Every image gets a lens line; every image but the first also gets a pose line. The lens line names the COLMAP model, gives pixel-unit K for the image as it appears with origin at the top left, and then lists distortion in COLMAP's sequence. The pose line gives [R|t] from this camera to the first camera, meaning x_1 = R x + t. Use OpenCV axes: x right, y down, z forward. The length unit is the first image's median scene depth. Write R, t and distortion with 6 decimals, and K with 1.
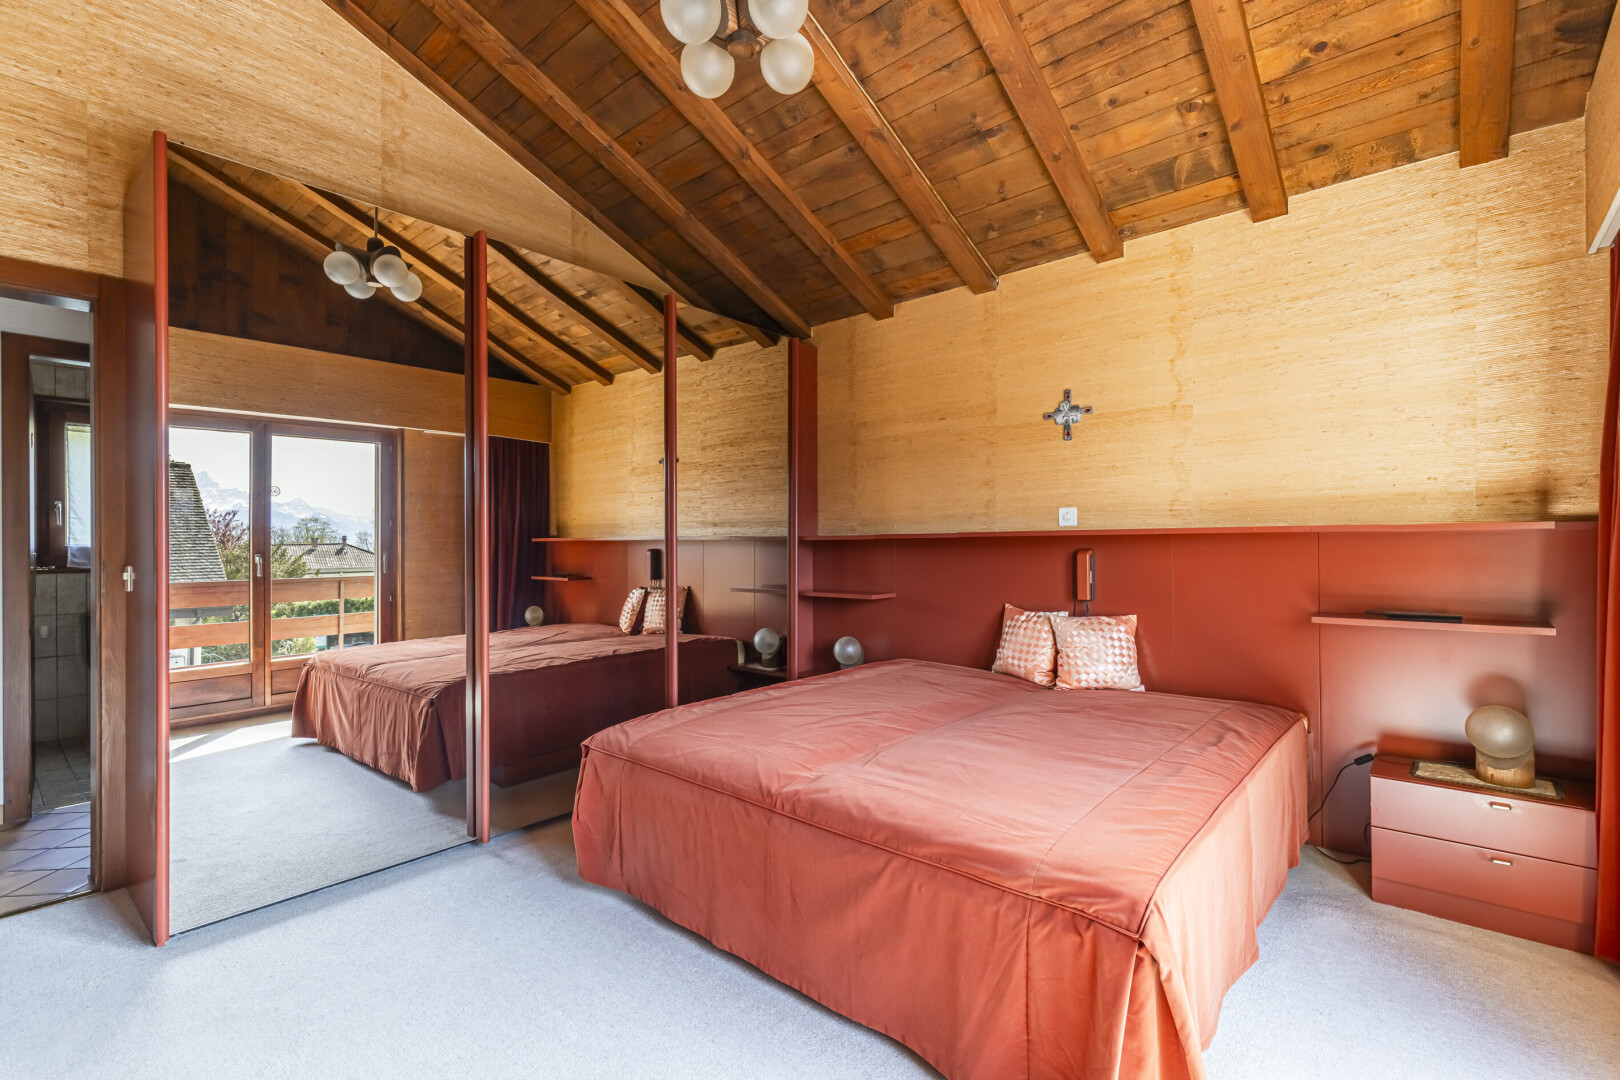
lens RADIAL K [[728.9, 0, 825.1], [0, 728.9, 546.6], [0, 0, 1]] dist [0.001848, -0.000767]
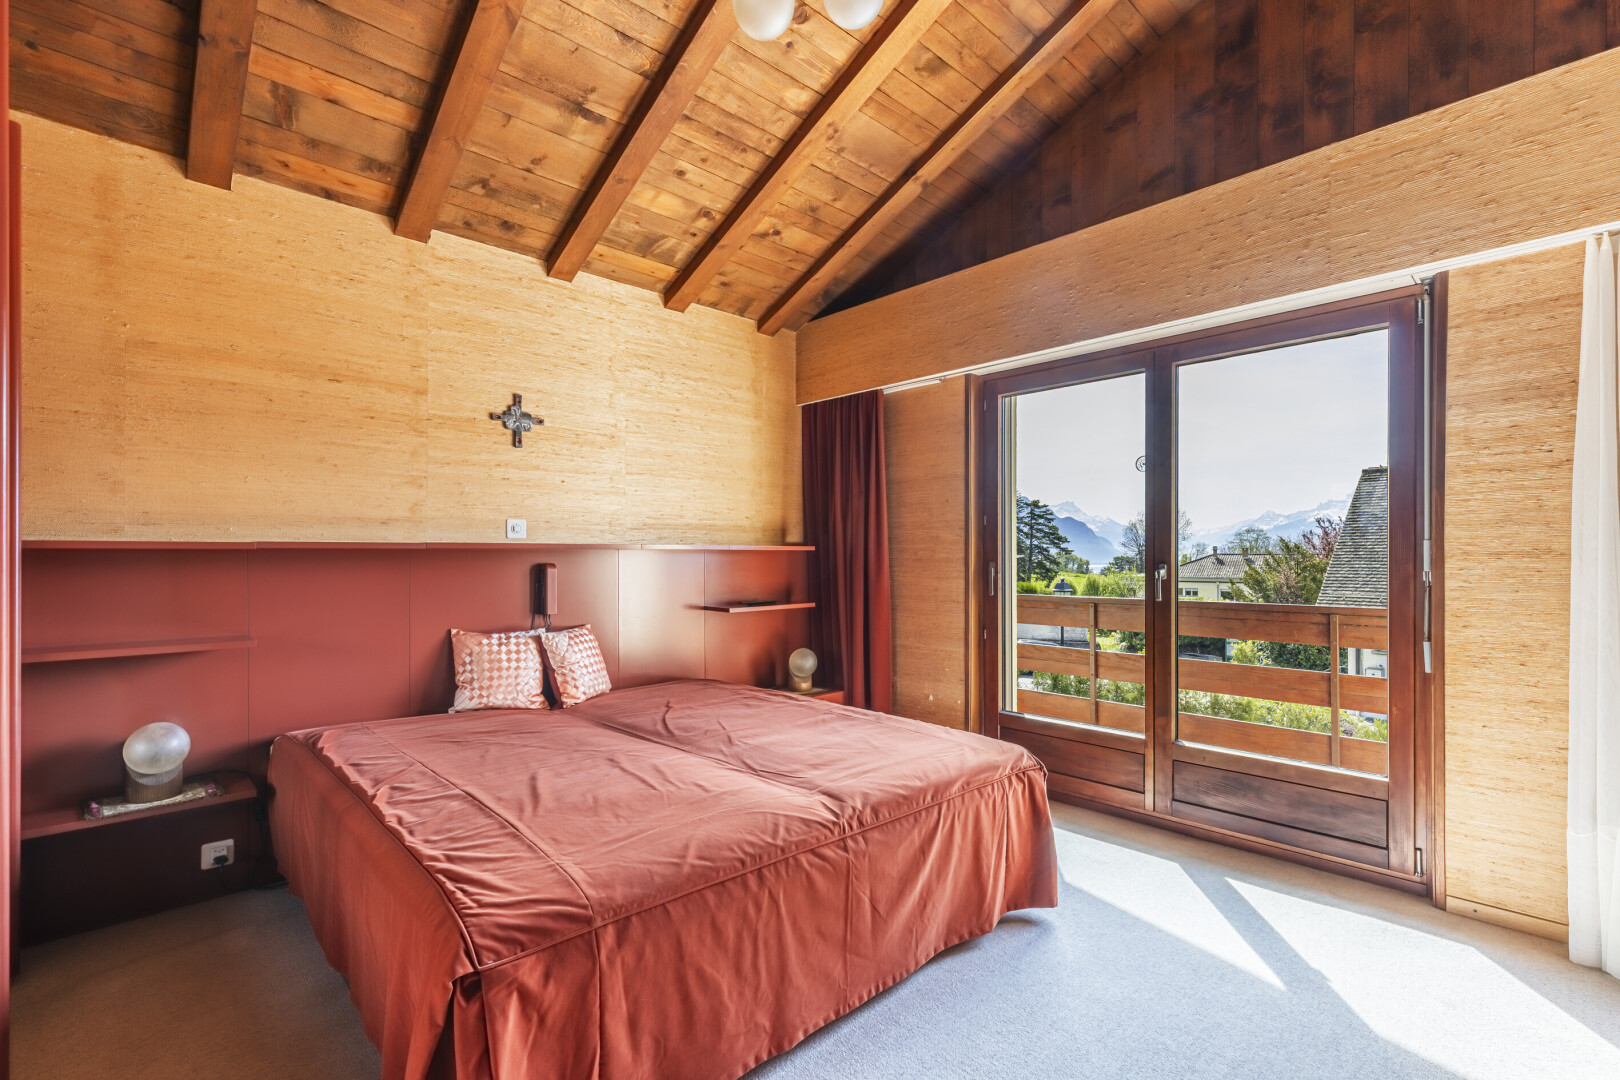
lens RADIAL K [[728.9, 0, 807.4], [0, 728.9, 563.5], [0, 0, 1]] dist [0.001848, -0.000767]
pose [[0.095219, -0.003251, 0.995451, -0.585714], [0.003024, 0.999991, 0.002977, 0.001940], [-0.995452, 0.002727, 0.095228, 0.553398]]
